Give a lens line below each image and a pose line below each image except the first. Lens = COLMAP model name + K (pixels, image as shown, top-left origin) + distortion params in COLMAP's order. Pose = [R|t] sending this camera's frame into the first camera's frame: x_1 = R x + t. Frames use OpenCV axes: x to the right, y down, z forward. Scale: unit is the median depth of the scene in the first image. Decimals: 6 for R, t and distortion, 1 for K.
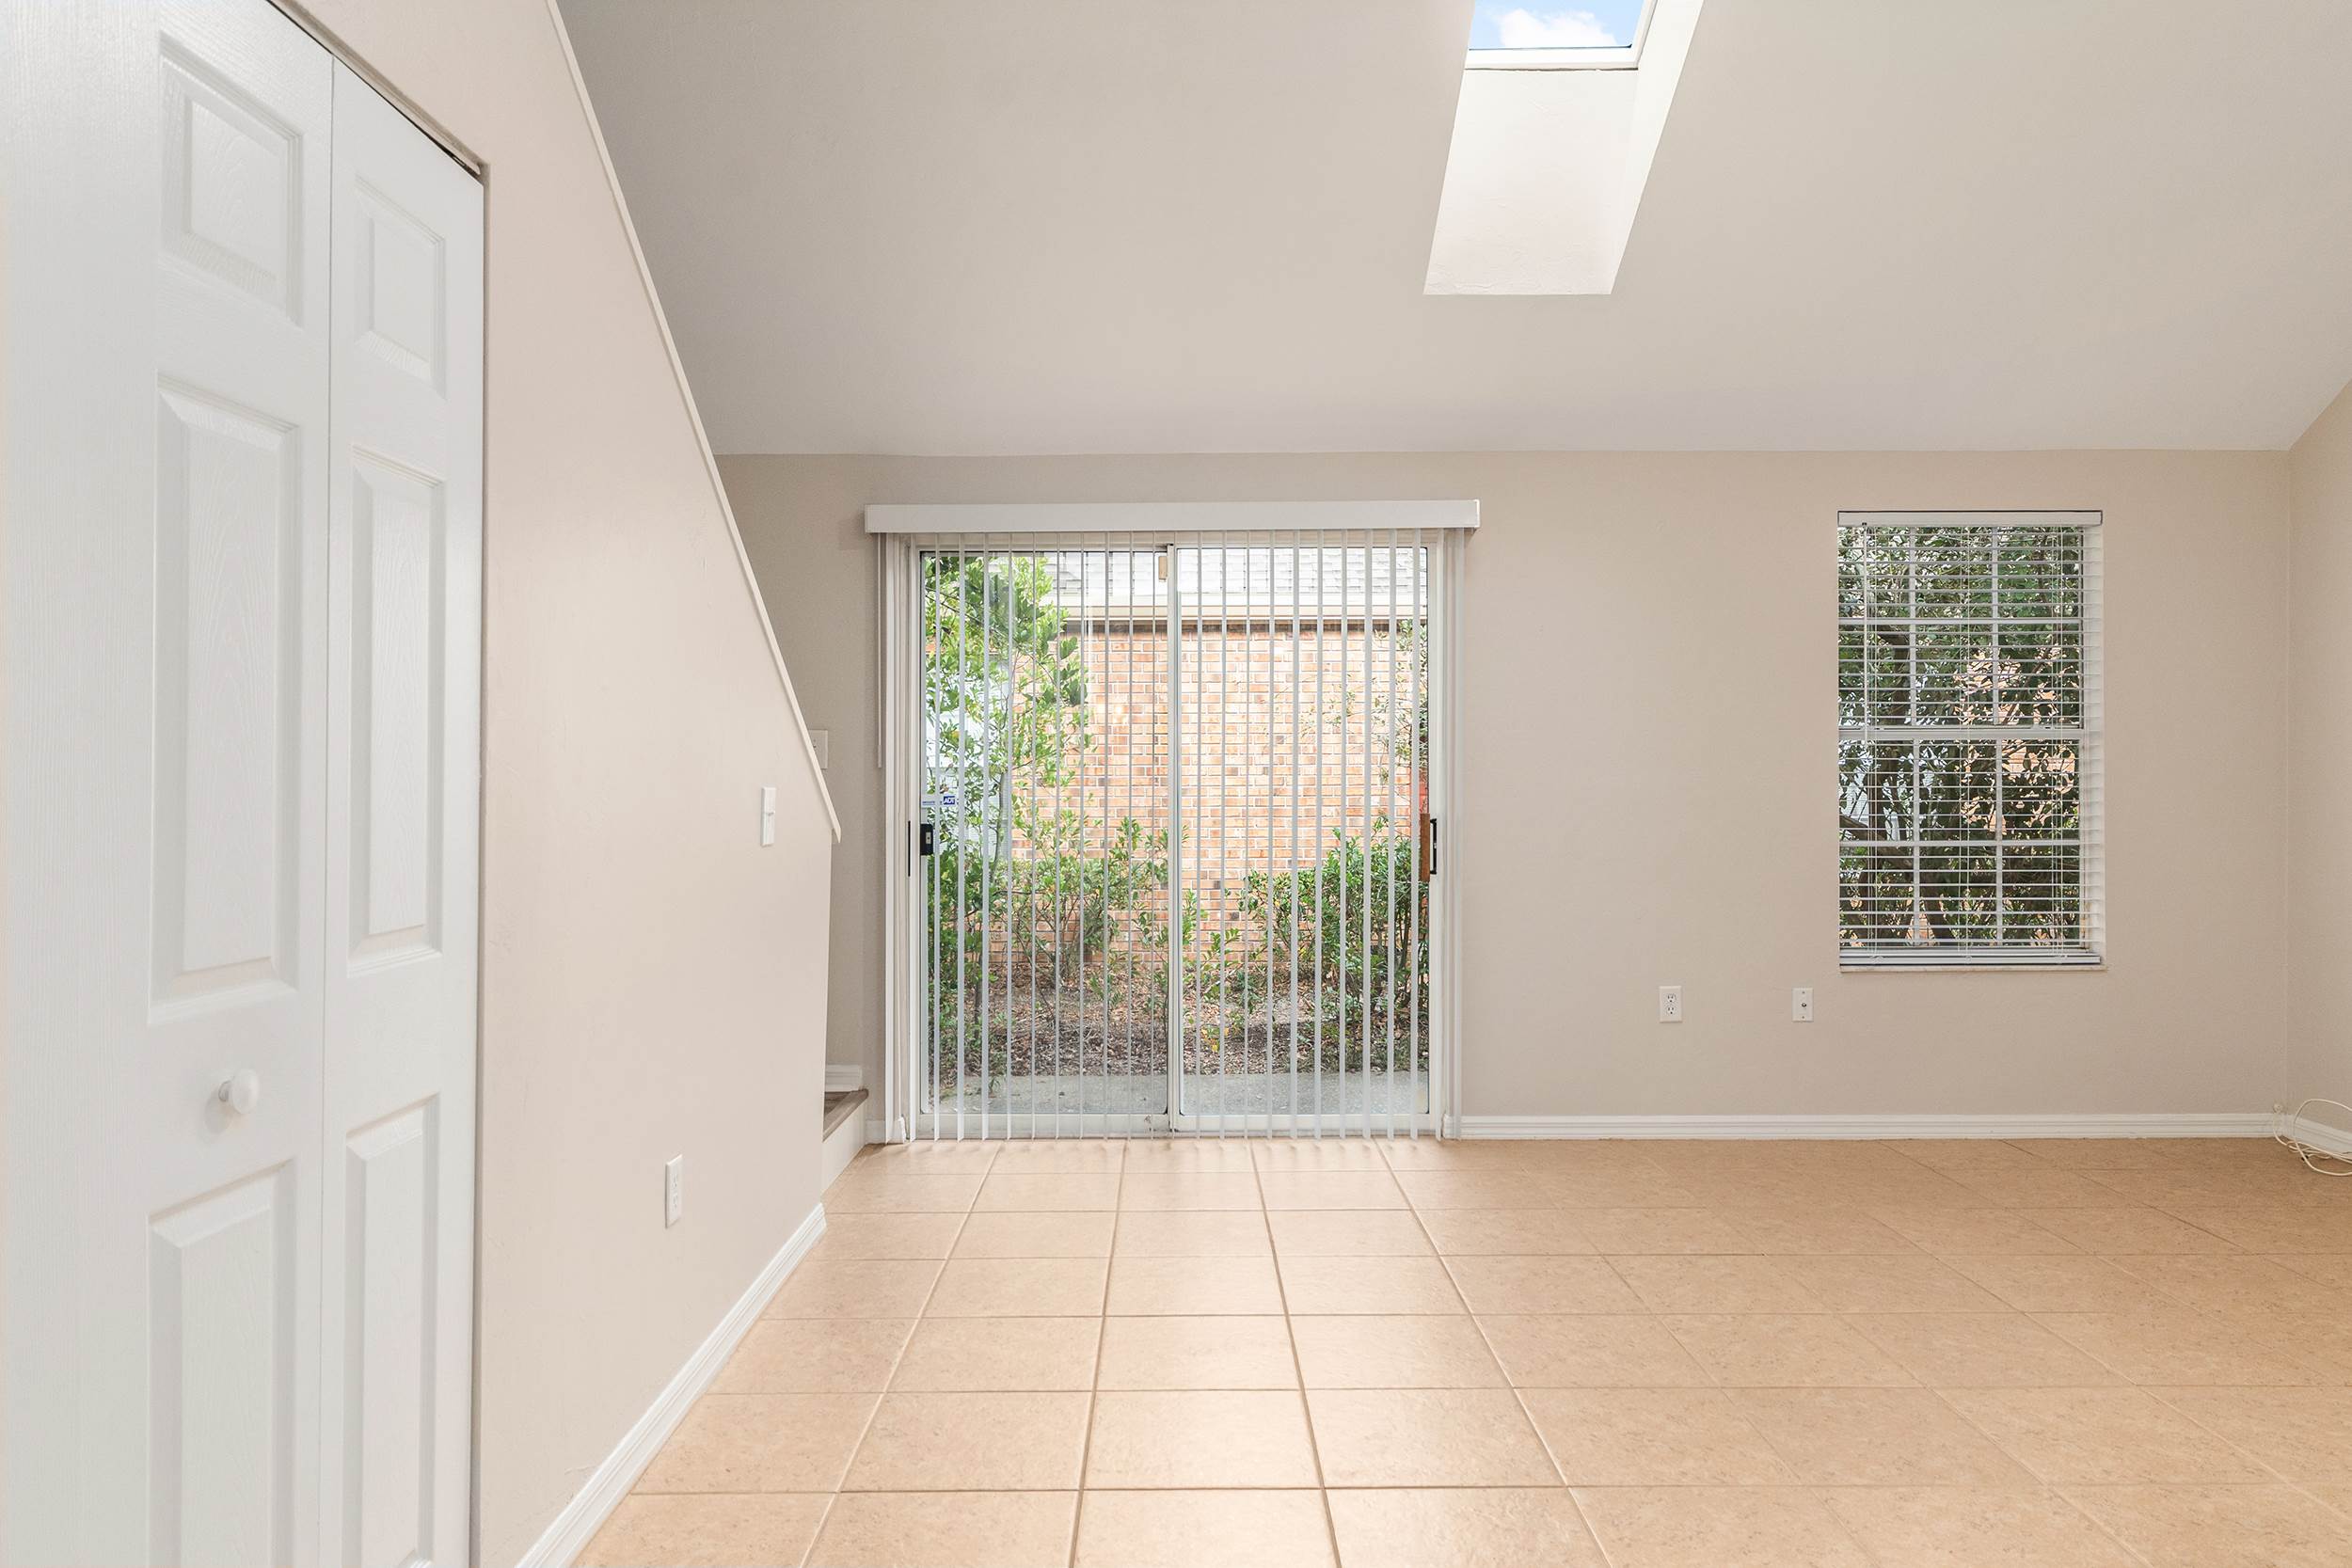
lens RADIAL K [[1519.0, 0, 1181.5], [0, 1519.0, 779.9], [0, 0, 1]] dist [0.000571, 0.000372]
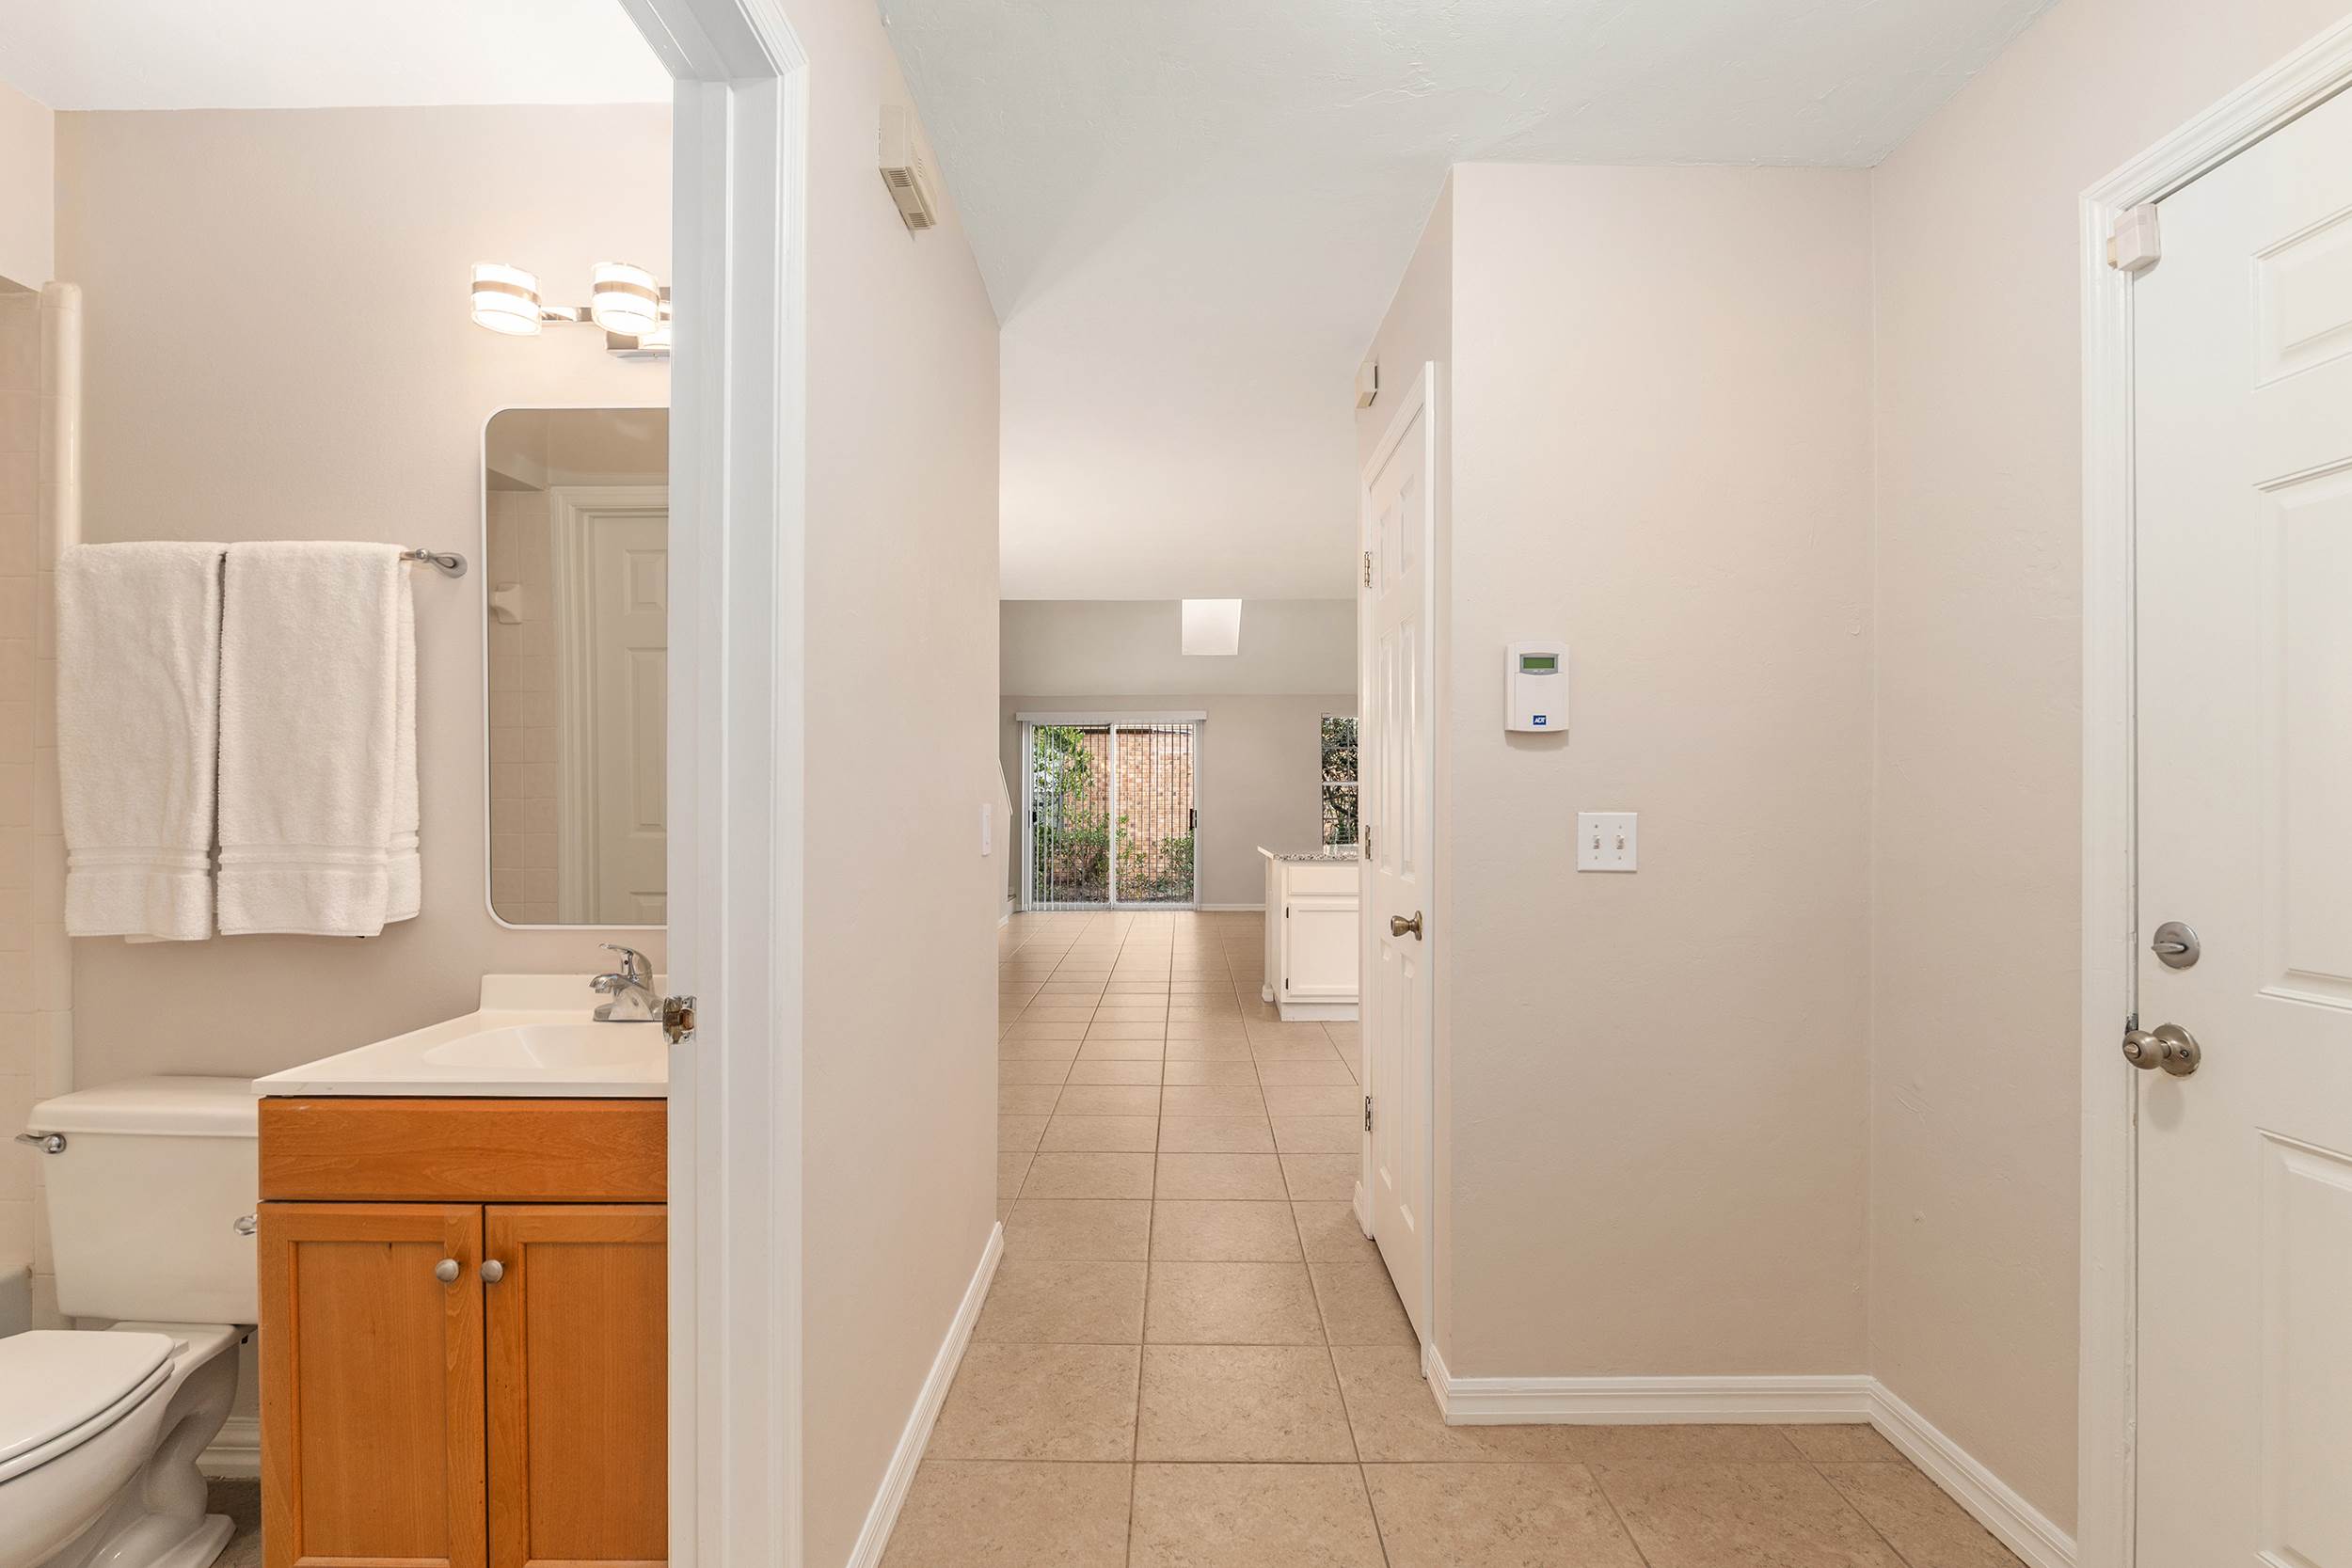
lens RADIAL K [[1041.8, 0, 1171.8], [0, 1041.8, 788.9], [0, 0, 1]] dist [0.004381, 0.000491]
pose [[0.999847, 0.001224, -0.017435, 0.132636], [-0.001419, 0.999937, -0.011161, 0.005782], [0.017420, 0.011184, 0.999786, -0.997602]]
